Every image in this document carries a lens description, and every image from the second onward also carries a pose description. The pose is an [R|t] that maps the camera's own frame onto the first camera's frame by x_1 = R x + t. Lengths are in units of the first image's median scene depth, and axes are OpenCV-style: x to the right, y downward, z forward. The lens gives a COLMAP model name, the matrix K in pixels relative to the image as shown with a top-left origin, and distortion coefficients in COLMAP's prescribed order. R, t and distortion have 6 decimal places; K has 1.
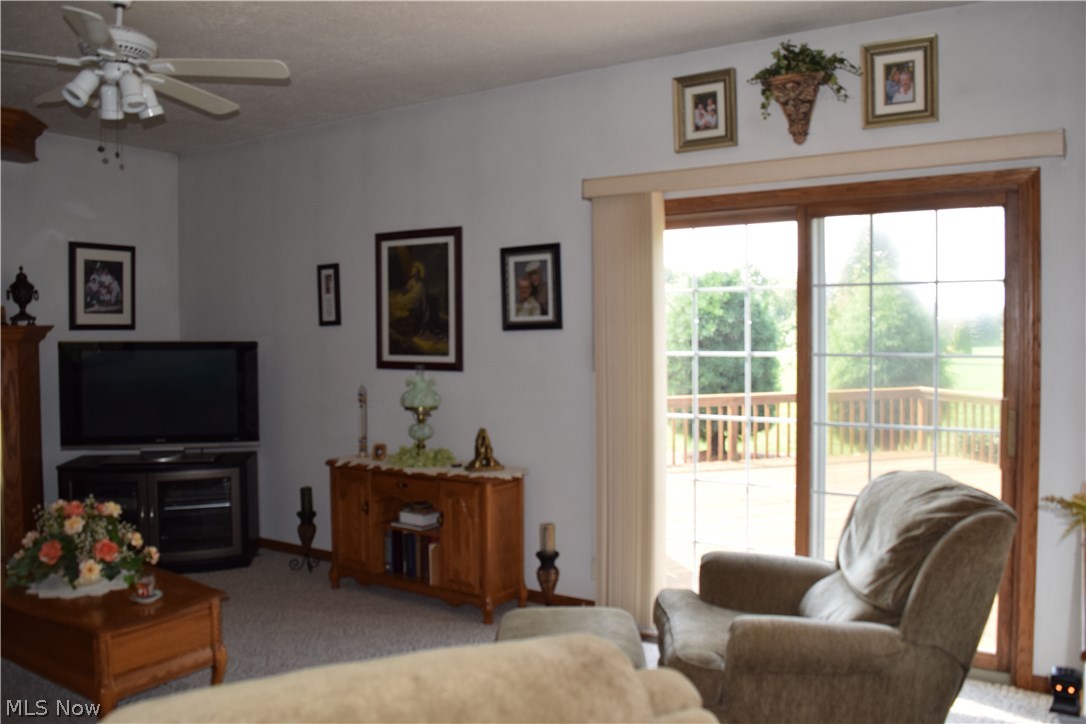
lens RADIAL K [[865.5, 0, 543.0], [0, 865.5, 362.0], [0, 0, 1]] dist [-0.088401, 0.008027]
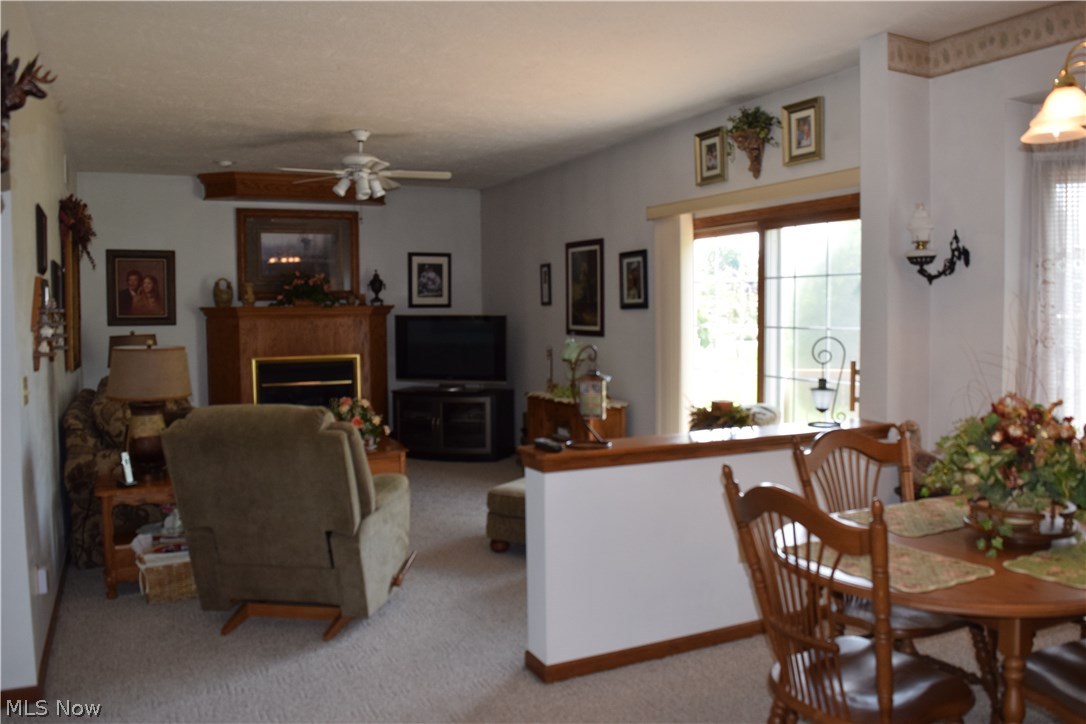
lens RADIAL K [[865.5, 0, 543.0], [0, 865.5, 362.0], [0, 0, 1]] dist [-0.088401, 0.008027]
pose [[0.857758, 0.031242, -0.513104, 0.574798], [-0.015452, 0.999267, 0.035012, 0.004077], [0.513822, -0.022103, 0.857612, -0.319018]]
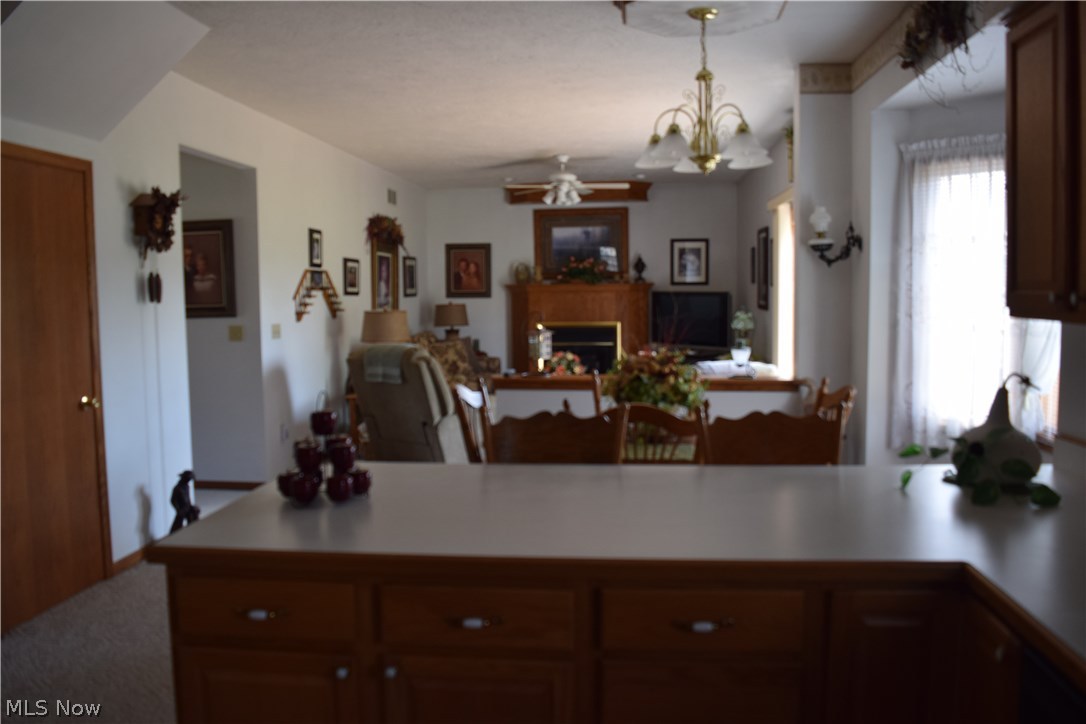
lens RADIAL K [[865.5, 0, 543.0], [0, 865.5, 362.0], [0, 0, 1]] dist [-0.088401, 0.008027]
pose [[0.448073, 0.077690, -0.890615, 1.240572], [-0.022951, 0.996888, 0.075413, -0.004932], [0.893702, -0.013350, 0.448462, -0.174978]]
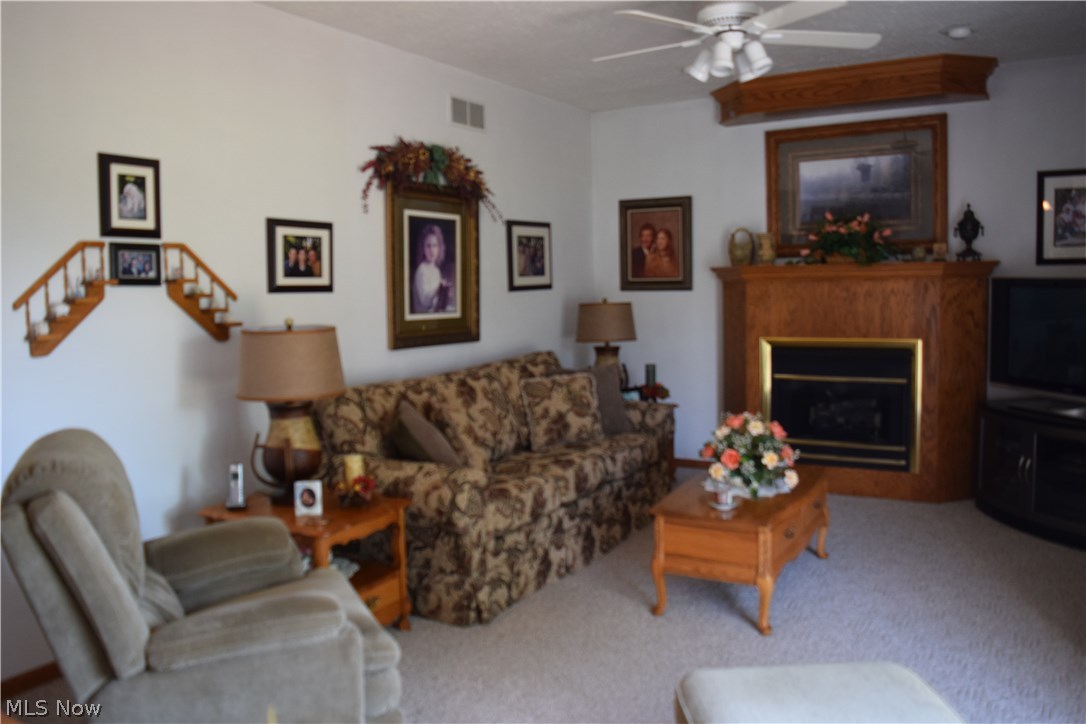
lens RADIAL K [[865.5, 0, 543.0], [0, 865.5, 362.0], [0, 0, 1]] dist [-0.088401, 0.008027]
pose [[0.039469, 0.099785, -0.994226, 0.430527], [-0.011826, 0.994978, 0.099391, -0.018469], [0.999151, 0.007834, 0.040450, 0.458442]]
